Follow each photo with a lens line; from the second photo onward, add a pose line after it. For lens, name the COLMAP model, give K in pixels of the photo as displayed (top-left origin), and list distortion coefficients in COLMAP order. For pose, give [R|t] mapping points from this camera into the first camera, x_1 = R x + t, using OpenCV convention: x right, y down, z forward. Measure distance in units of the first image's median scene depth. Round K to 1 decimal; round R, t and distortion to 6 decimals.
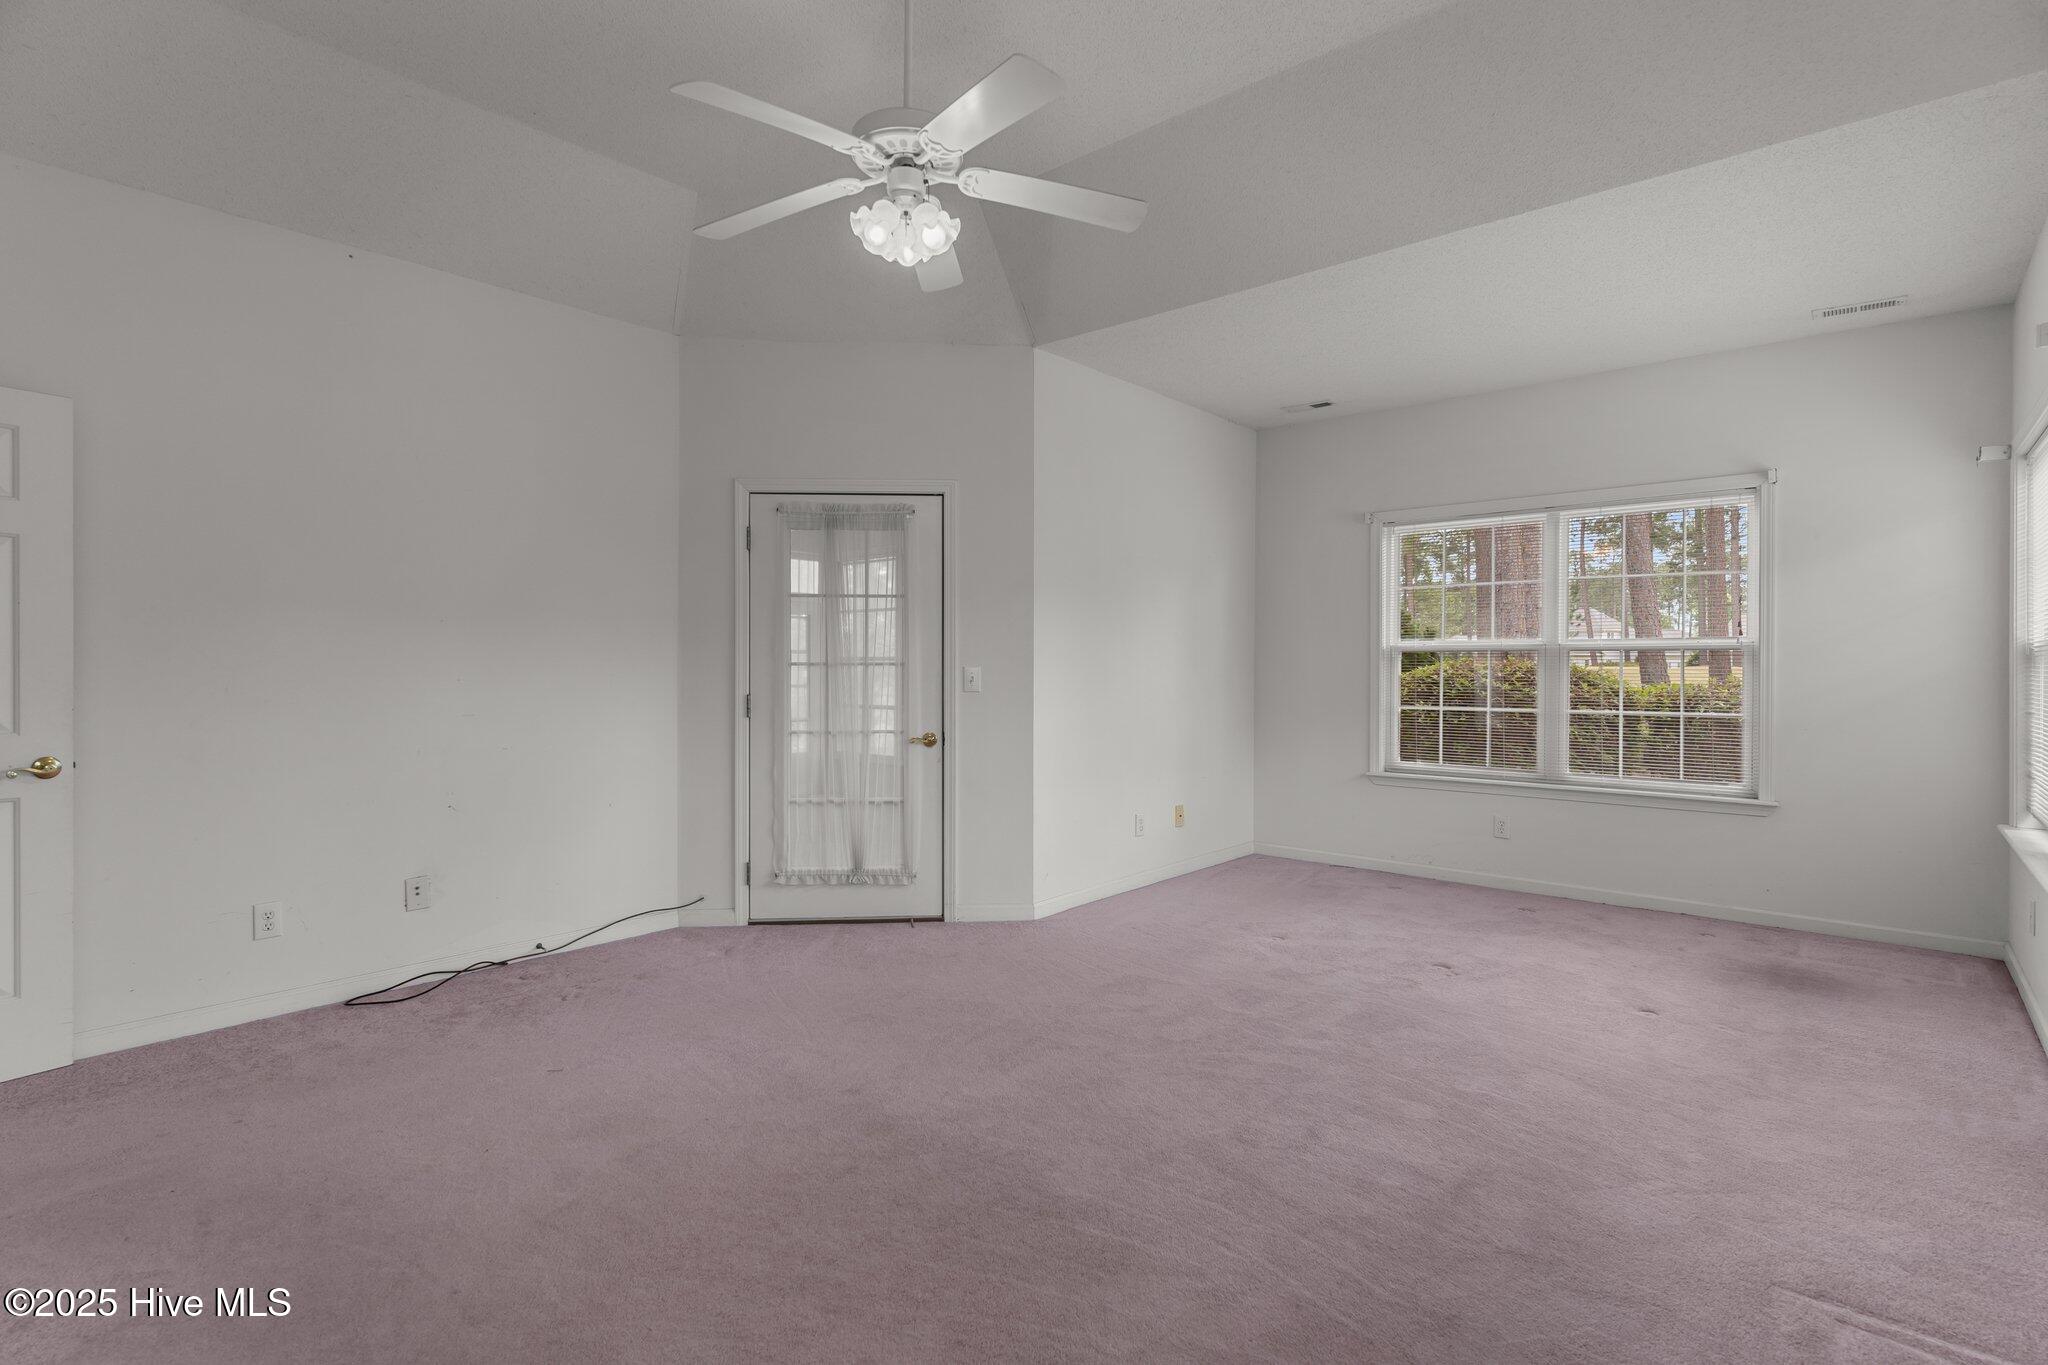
lens RADIAL K [[982.2, 0, 1021.4], [0, 982.2, 674.3], [0, 0, 1]] dist [0.002947, -0.001883]
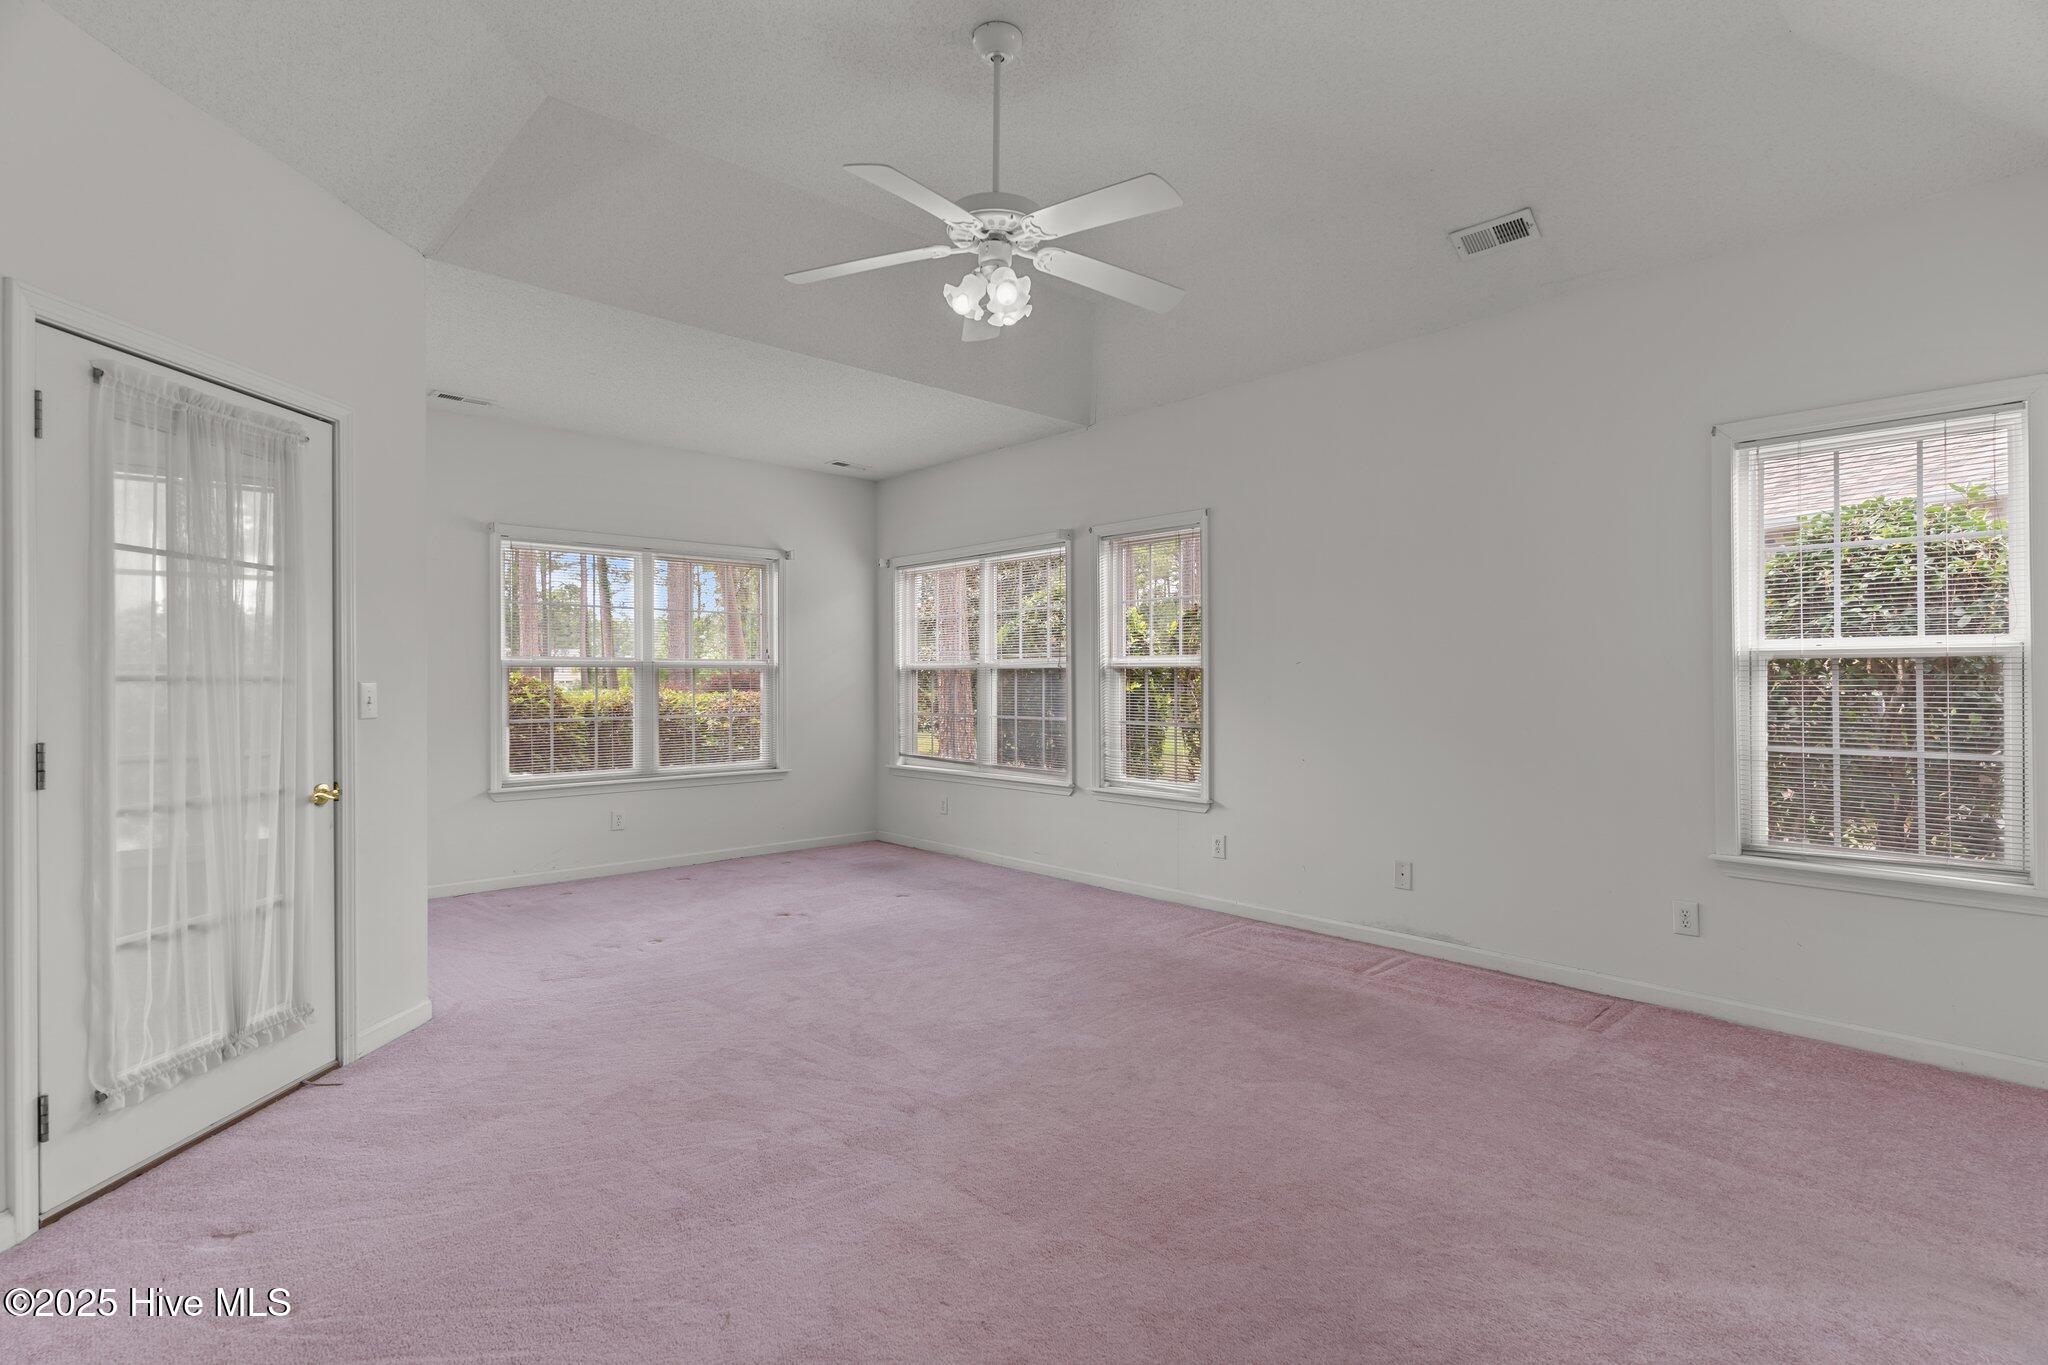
lens RADIAL K [[982.2, 0, 1007.3], [0, 982.2, 676.1], [0, 0, 1]] dist [0.002947, -0.001883]
pose [[0.122447, 0.001281, 0.992474, -0.689143], [0.013564, 0.999904, -0.002964, -0.004333], [-0.992382, 0.013824, 0.122418, 0.471340]]
